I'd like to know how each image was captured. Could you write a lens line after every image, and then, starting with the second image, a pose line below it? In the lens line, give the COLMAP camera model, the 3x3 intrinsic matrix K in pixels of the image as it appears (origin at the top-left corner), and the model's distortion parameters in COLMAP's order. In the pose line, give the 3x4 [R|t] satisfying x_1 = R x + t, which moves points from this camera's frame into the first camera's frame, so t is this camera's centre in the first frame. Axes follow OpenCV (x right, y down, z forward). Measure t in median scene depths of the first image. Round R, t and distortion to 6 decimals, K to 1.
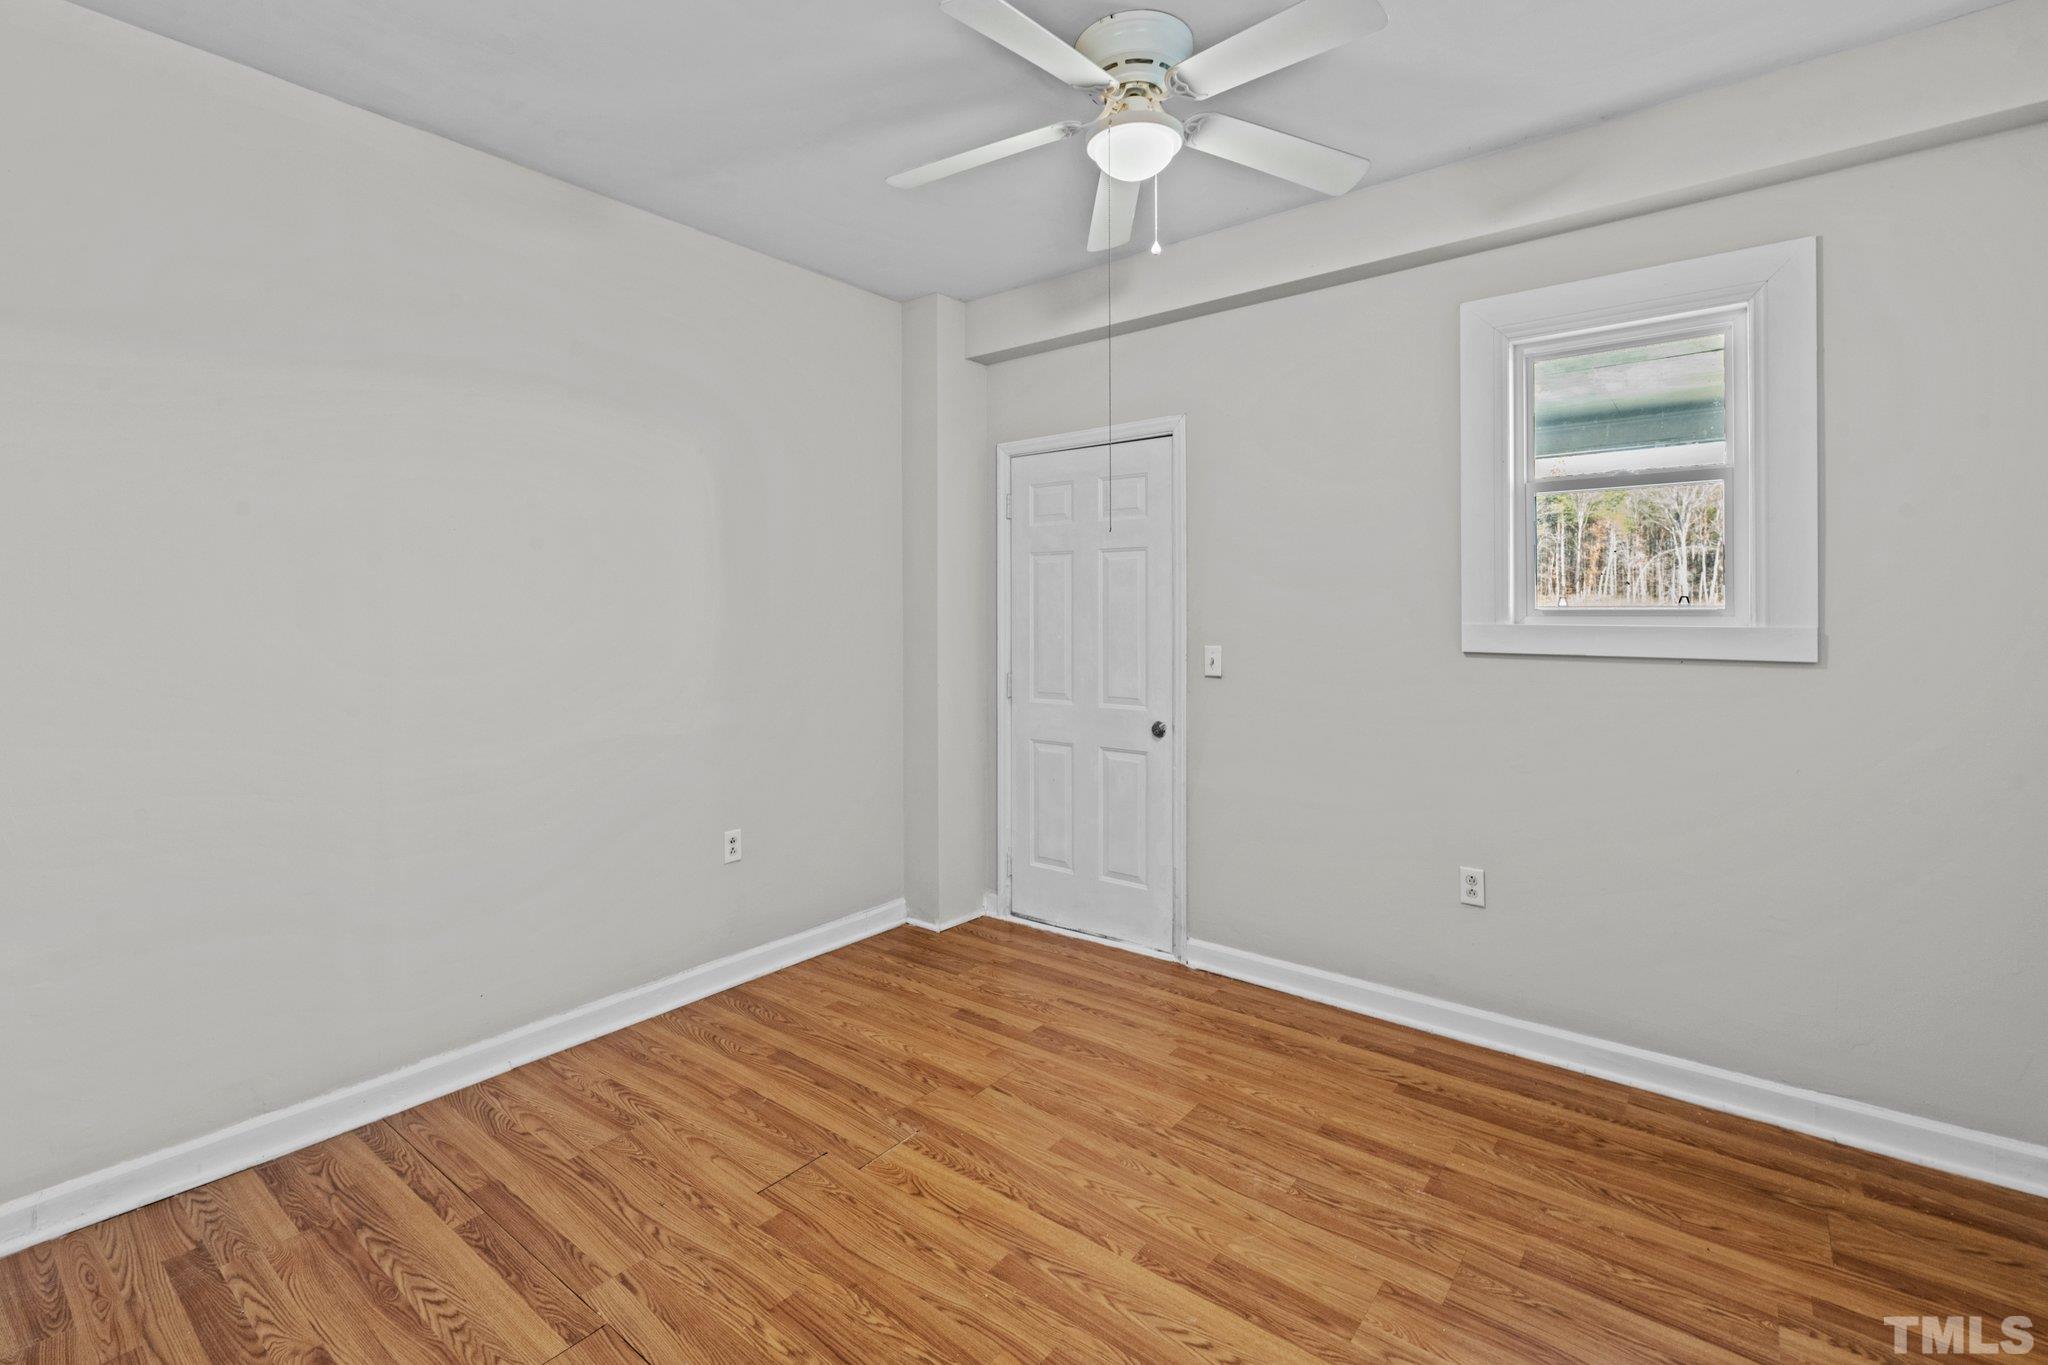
lens RADIAL K [[914.9, 0, 1033.3], [0, 914.9, 607.3], [0, 0, 1]] dist [-0.002002, 0.000280]
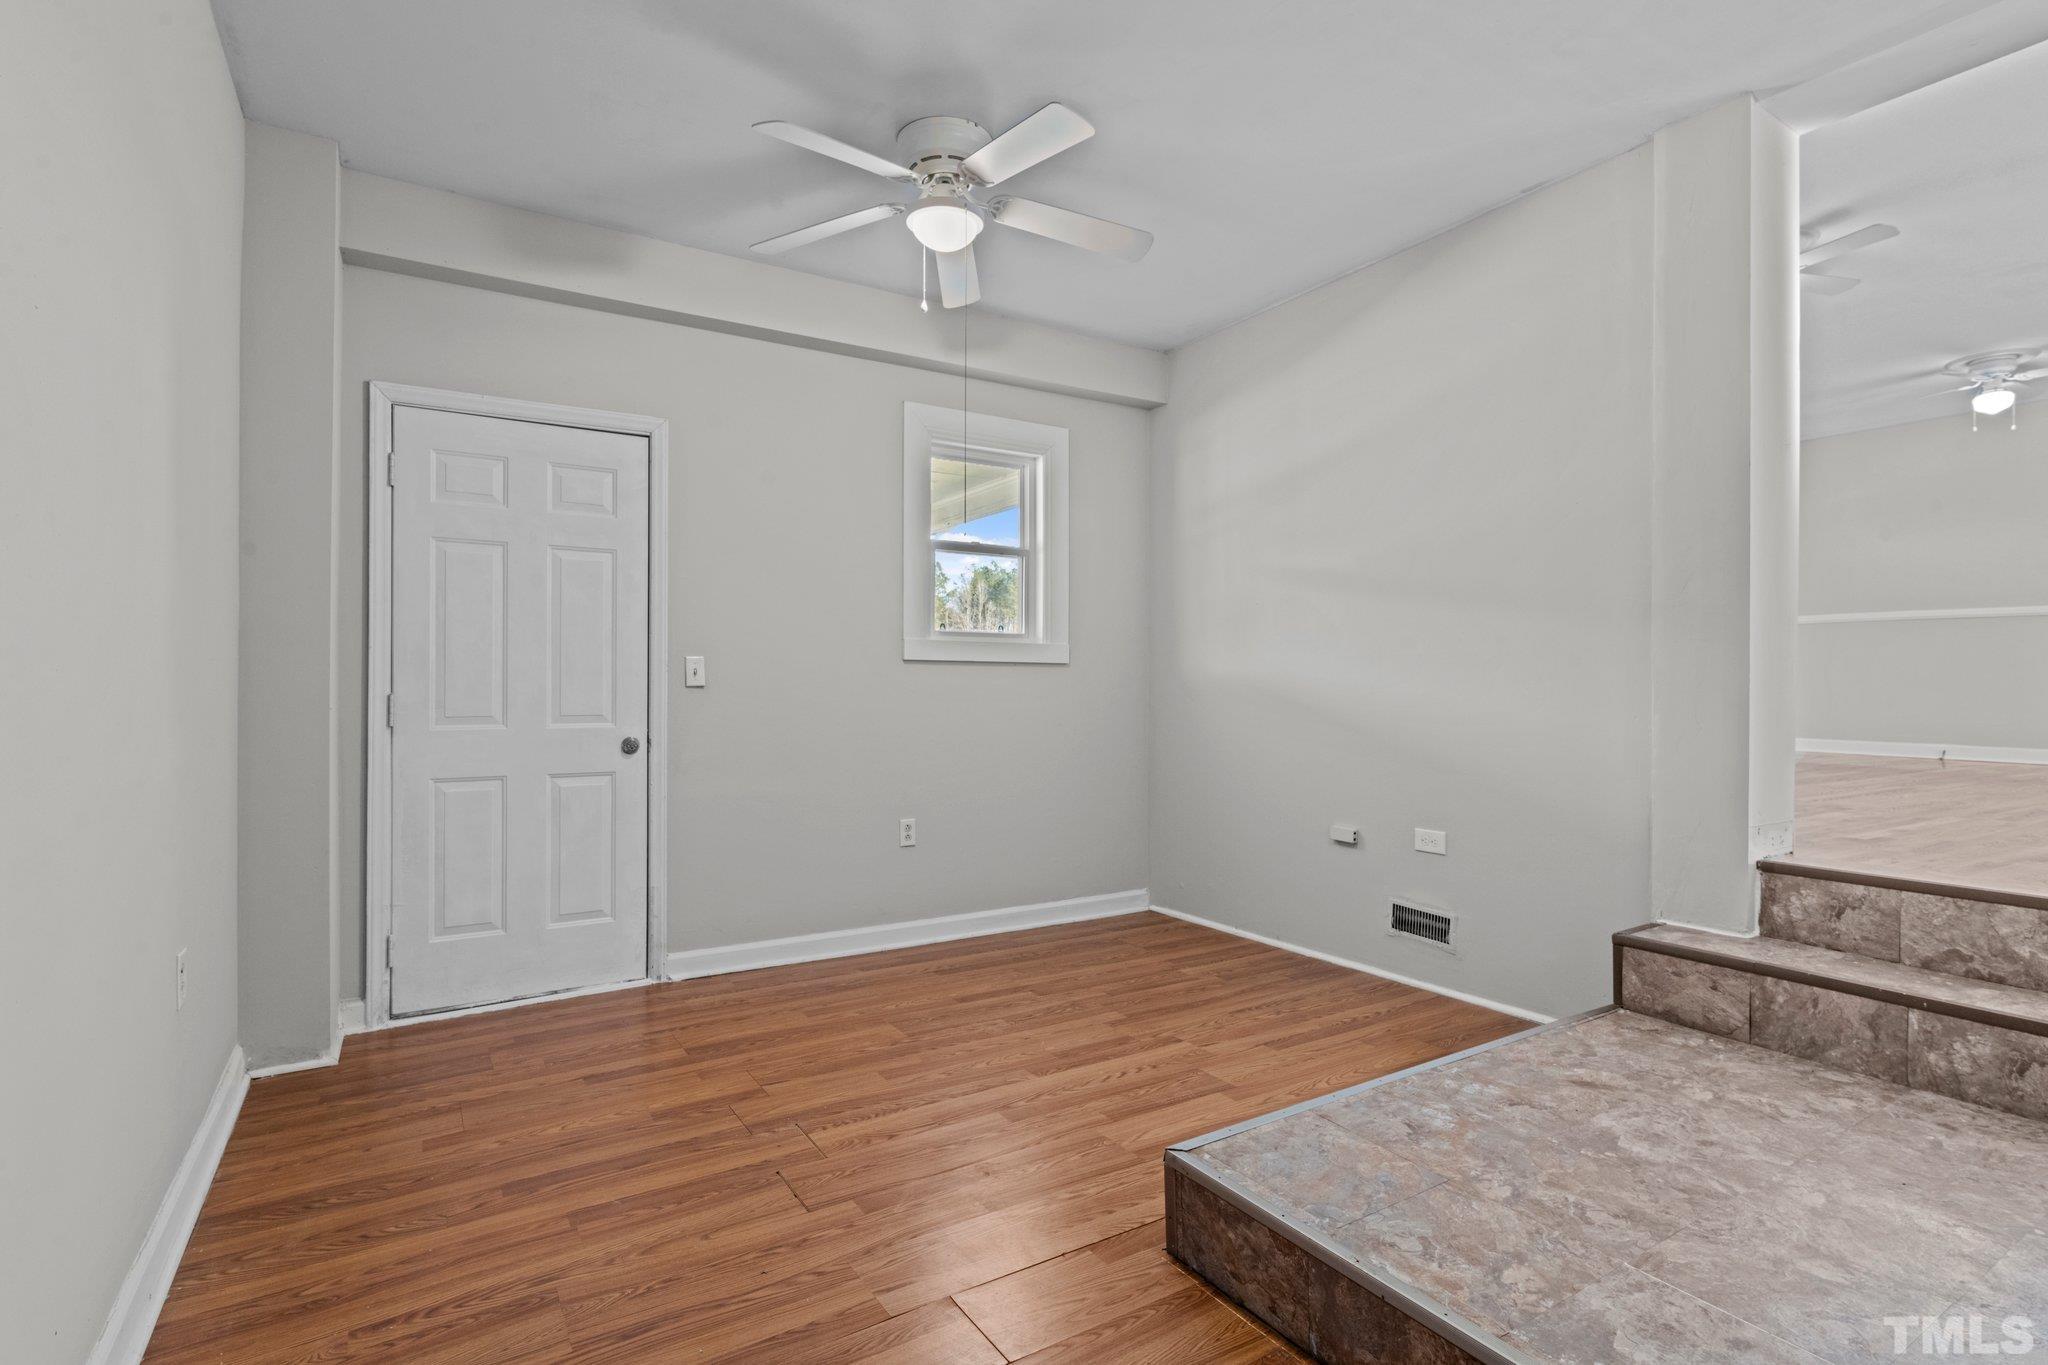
lens RADIAL K [[976.2, 0, 1018.2], [0, 976.2, 689.0], [0, 0, 1]] dist [-0.008004, -0.000457]
pose [[0.342716, 0.000937, 0.939439, -0.879109], [-0.003171, 0.999995, 0.000160, 0.097330], [-0.939434, -0.003034, 0.342717, 0.372730]]
